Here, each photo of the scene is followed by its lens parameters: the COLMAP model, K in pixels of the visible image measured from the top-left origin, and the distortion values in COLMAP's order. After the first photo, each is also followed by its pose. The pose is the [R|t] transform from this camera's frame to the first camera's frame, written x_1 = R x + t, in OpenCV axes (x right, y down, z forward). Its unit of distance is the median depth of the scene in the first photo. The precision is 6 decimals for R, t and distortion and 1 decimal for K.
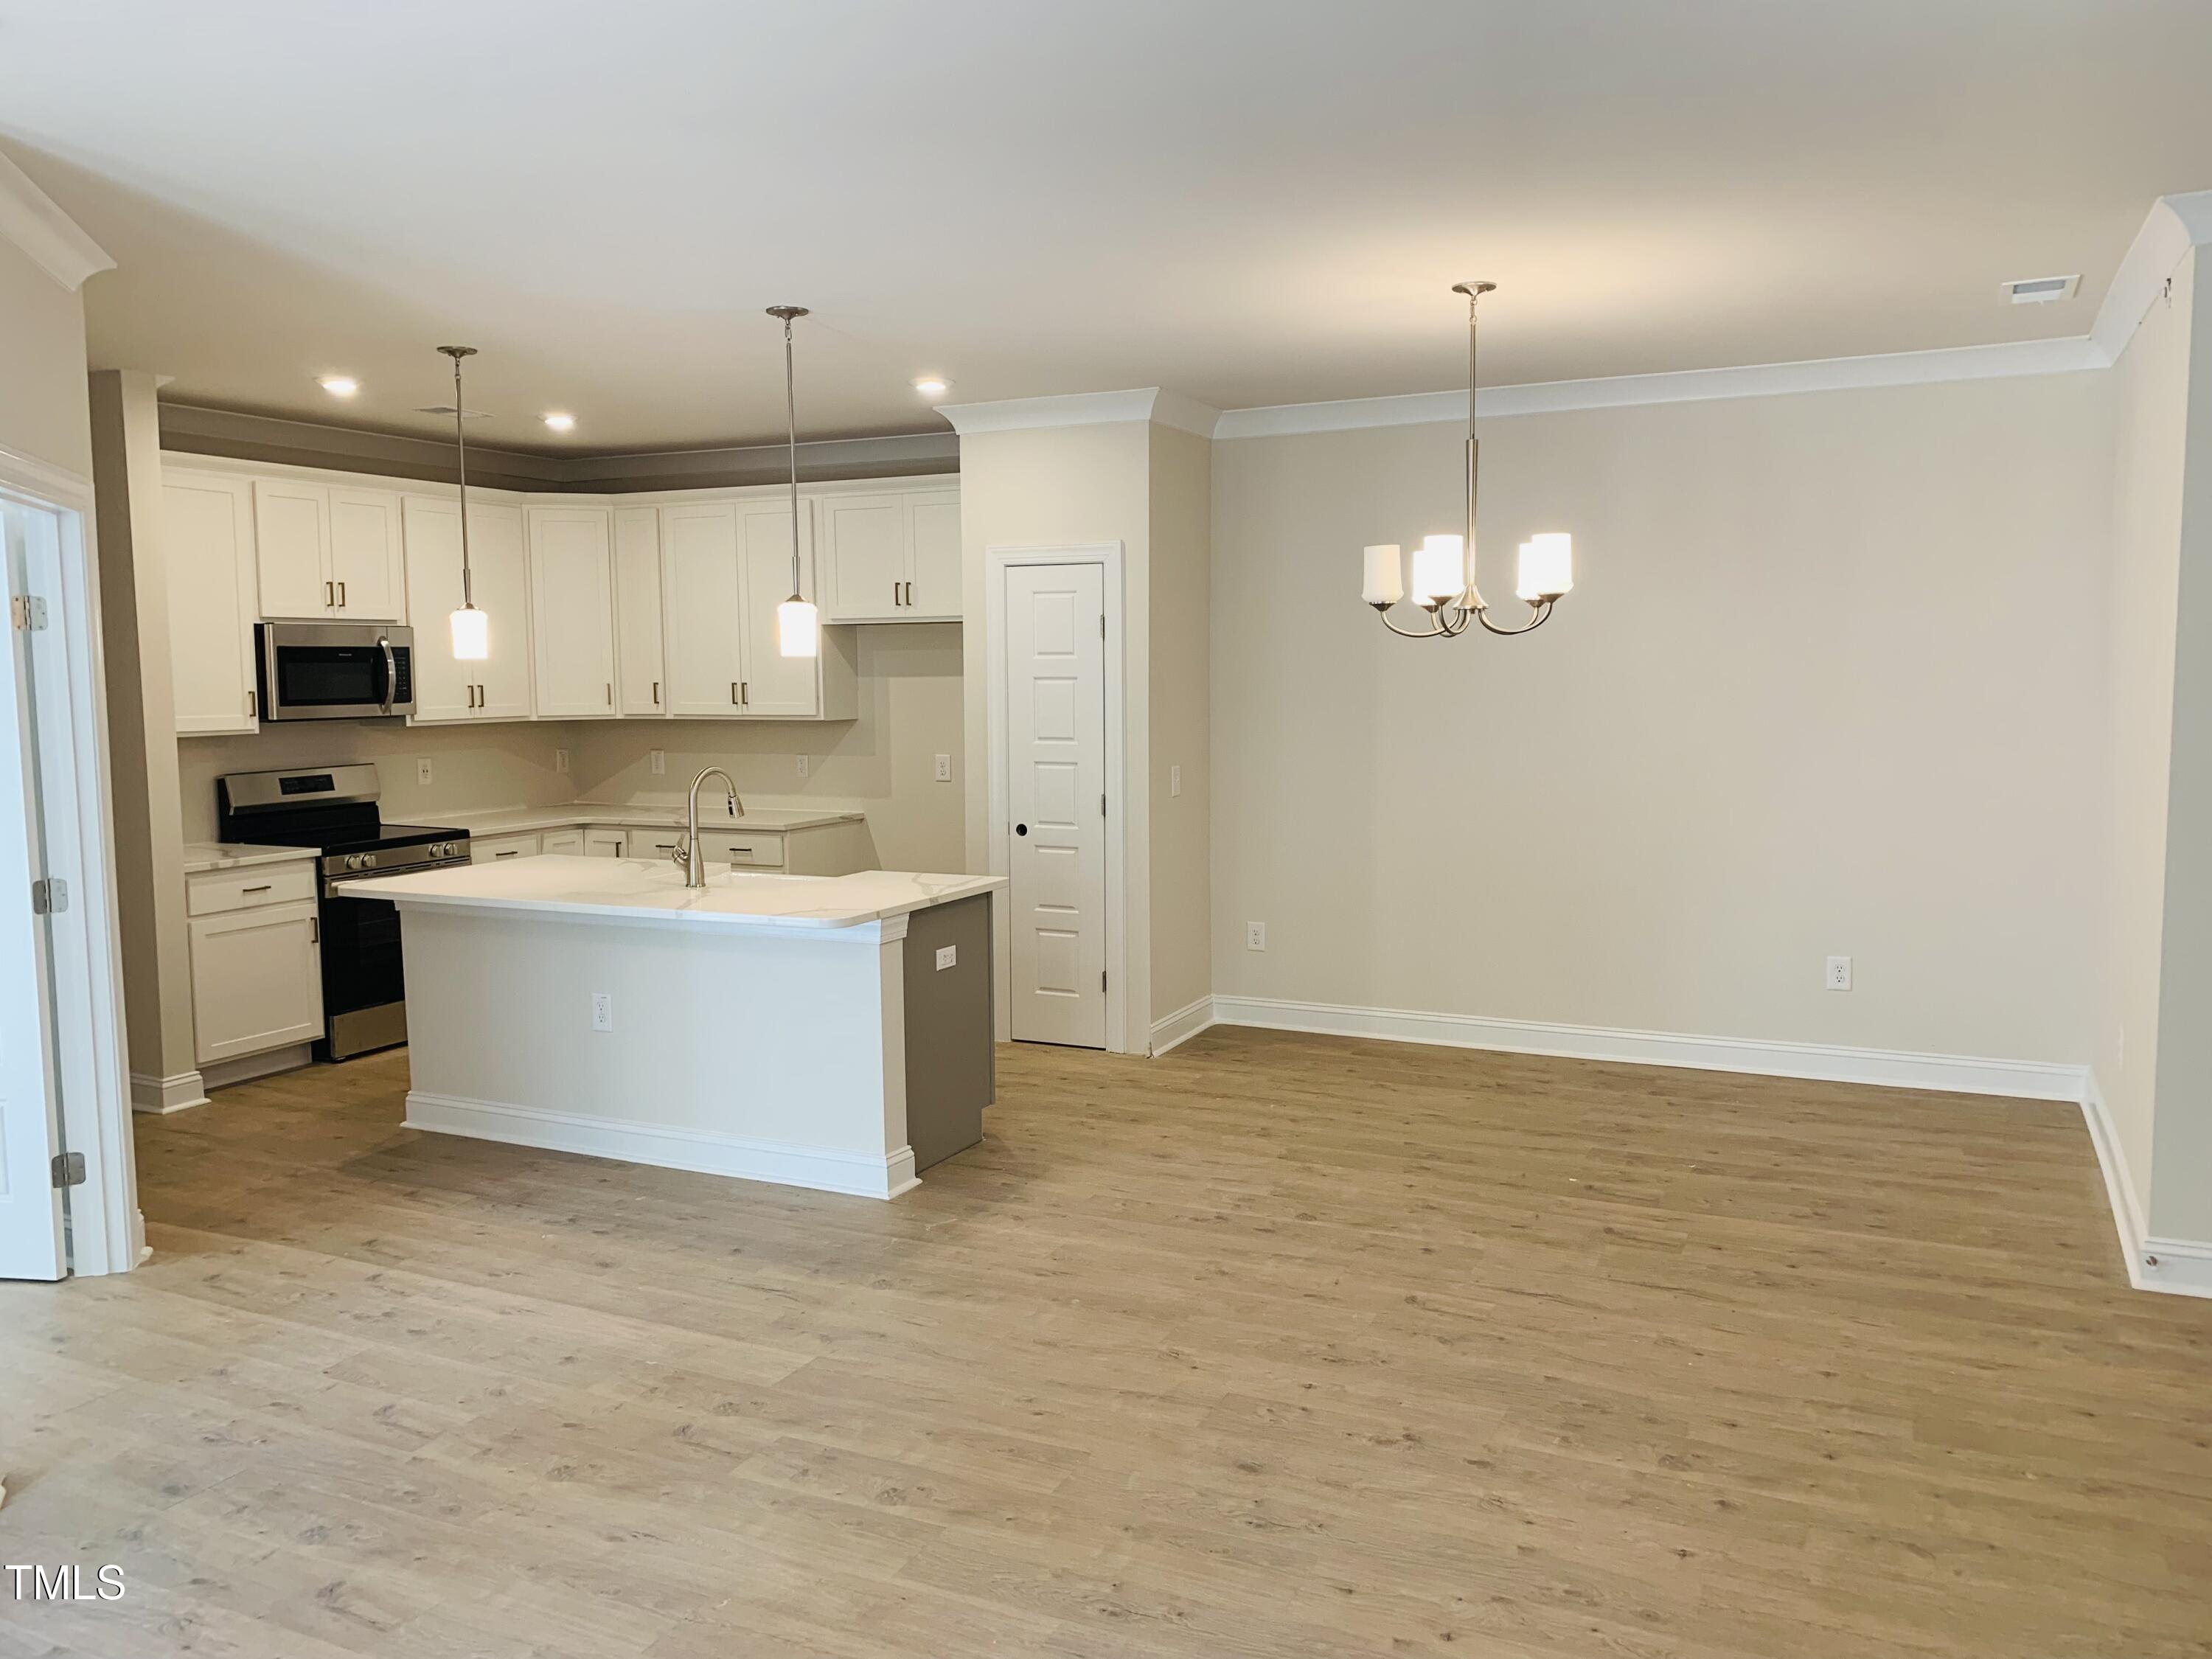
lens RADIAL K [[1659.0, 0, 1106.0], [0, 1659.0, 829.5], [0, 0, 1]] dist [0.082805, -0.100585]
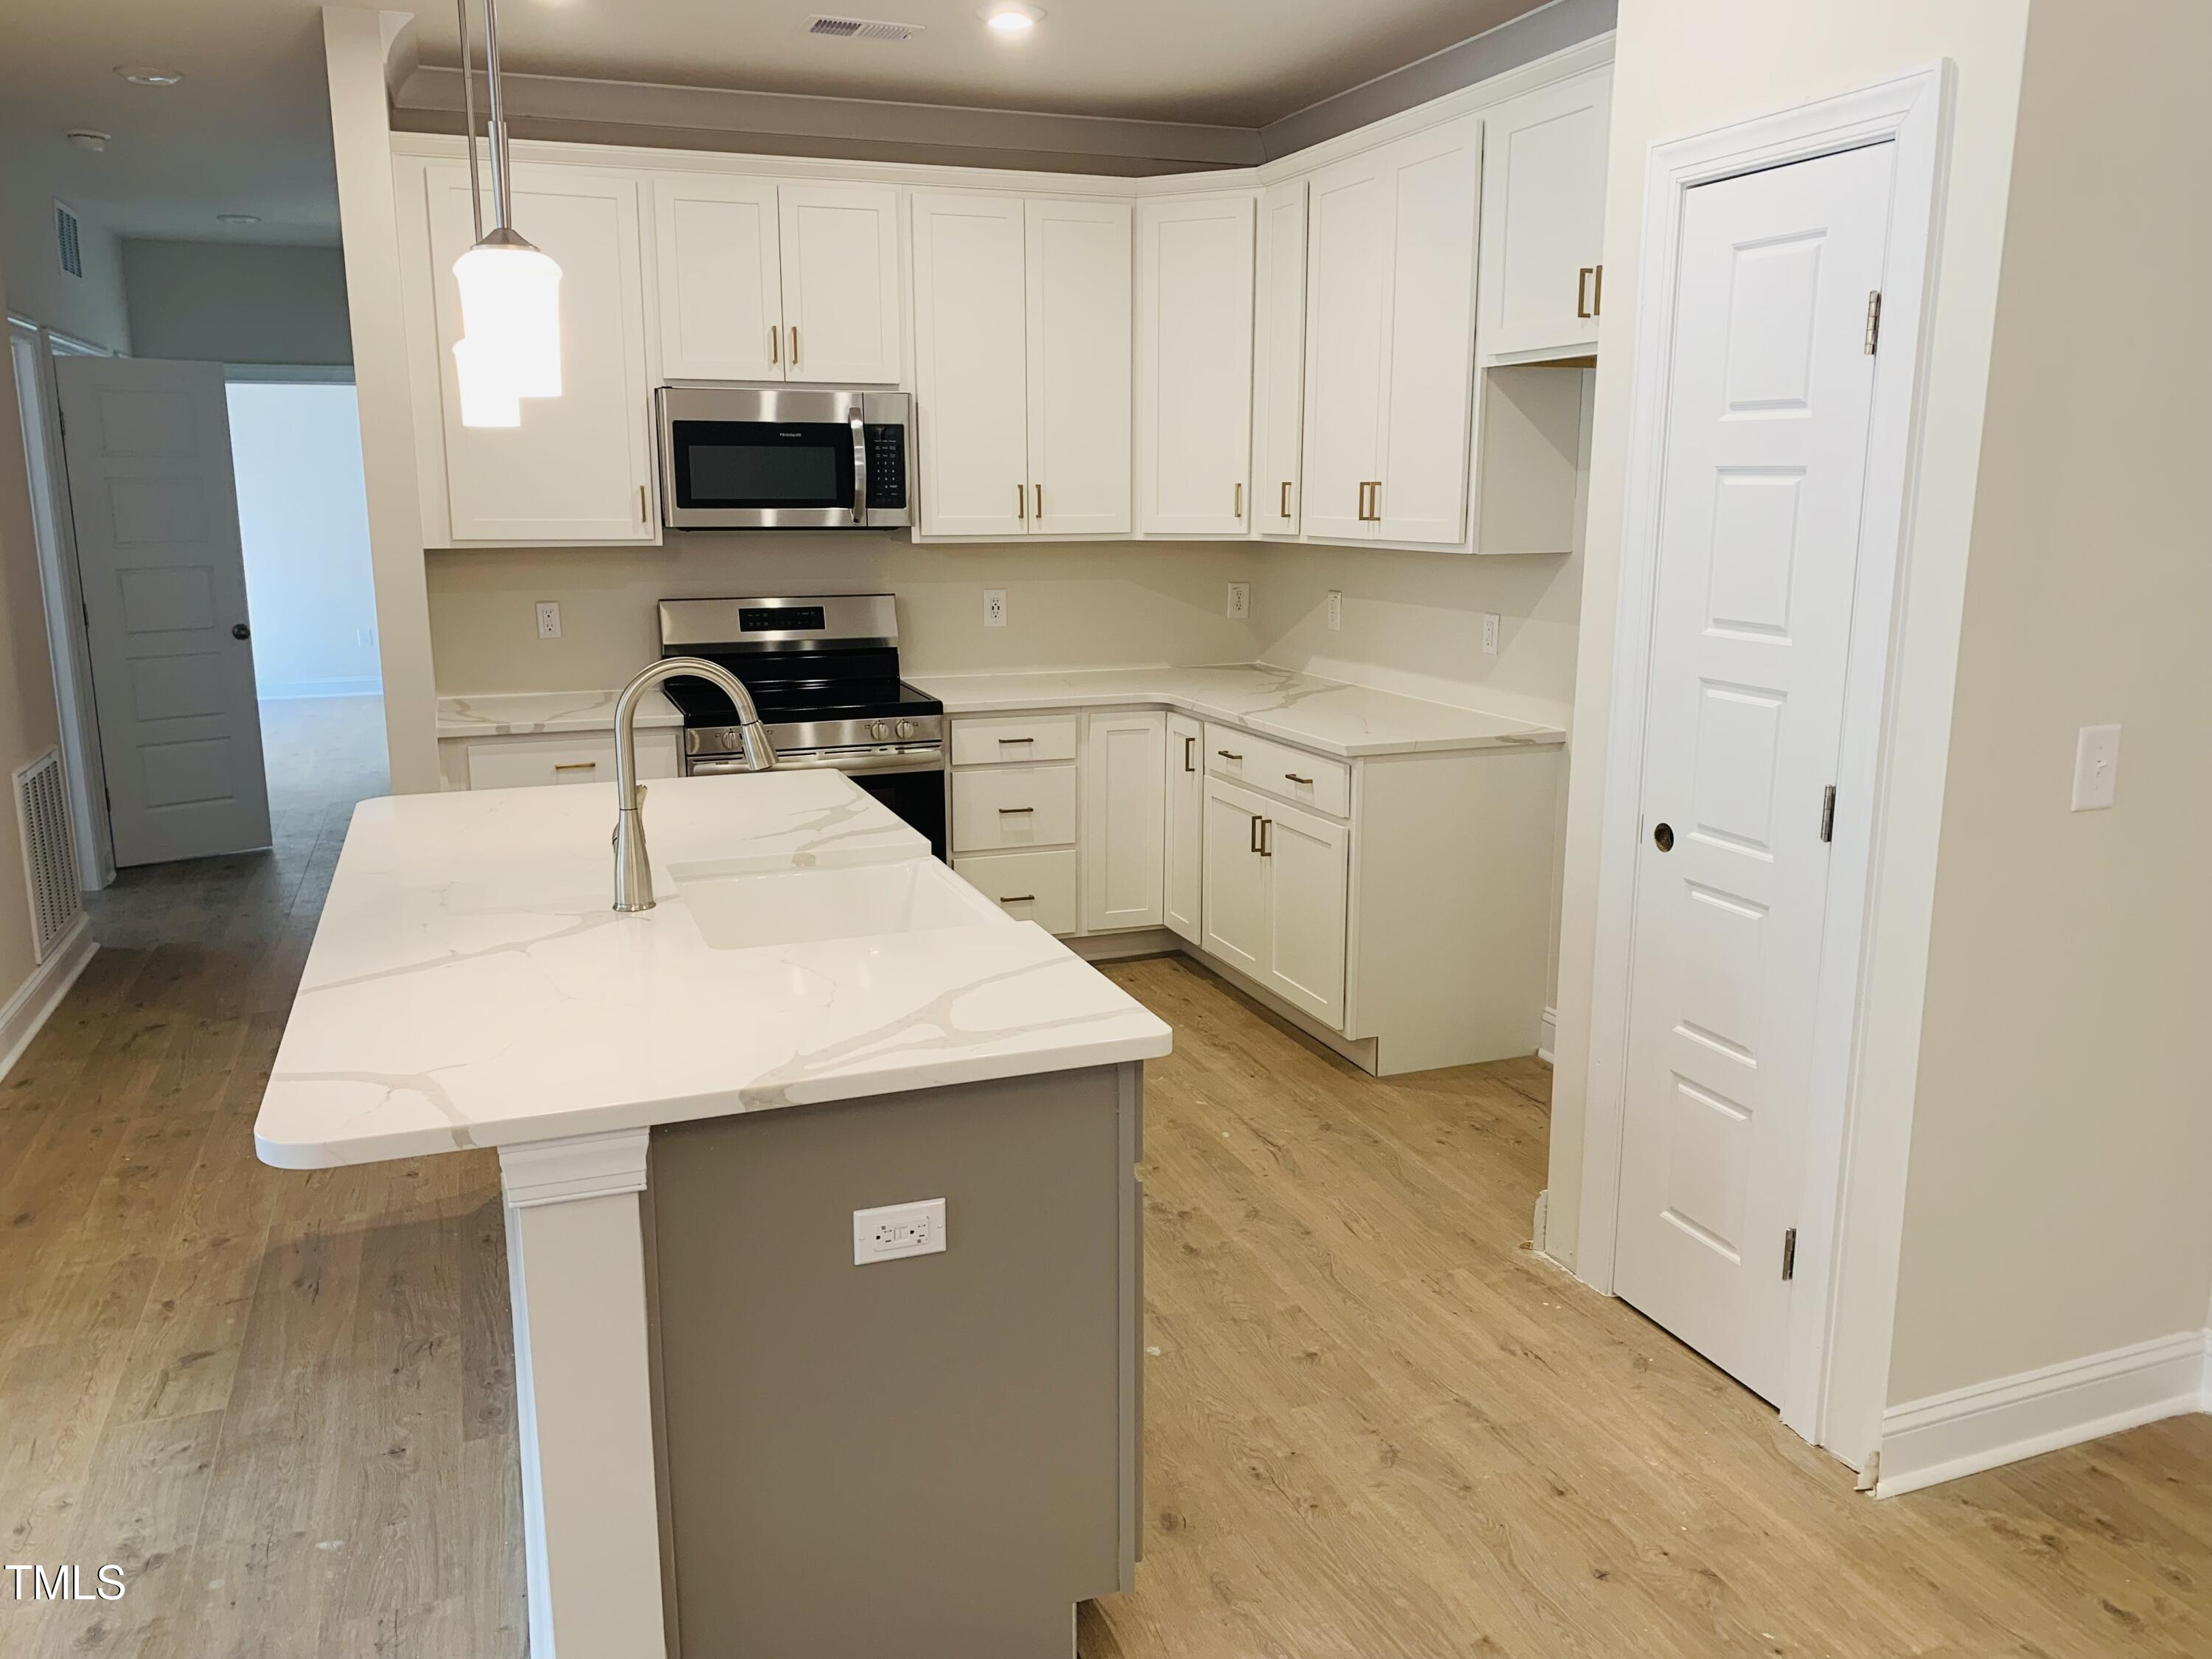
lens RADIAL K [[1659.0, 0, 1106.0], [0, 1659.0, 829.5], [0, 0, 1]] dist [0.082805, -0.100585]
pose [[0.721835, 0.150862, -0.675422, 0.129339], [-0.073426, 0.987137, 0.142015, -0.049904], [0.688159, -0.052918, 0.723628, 0.571010]]
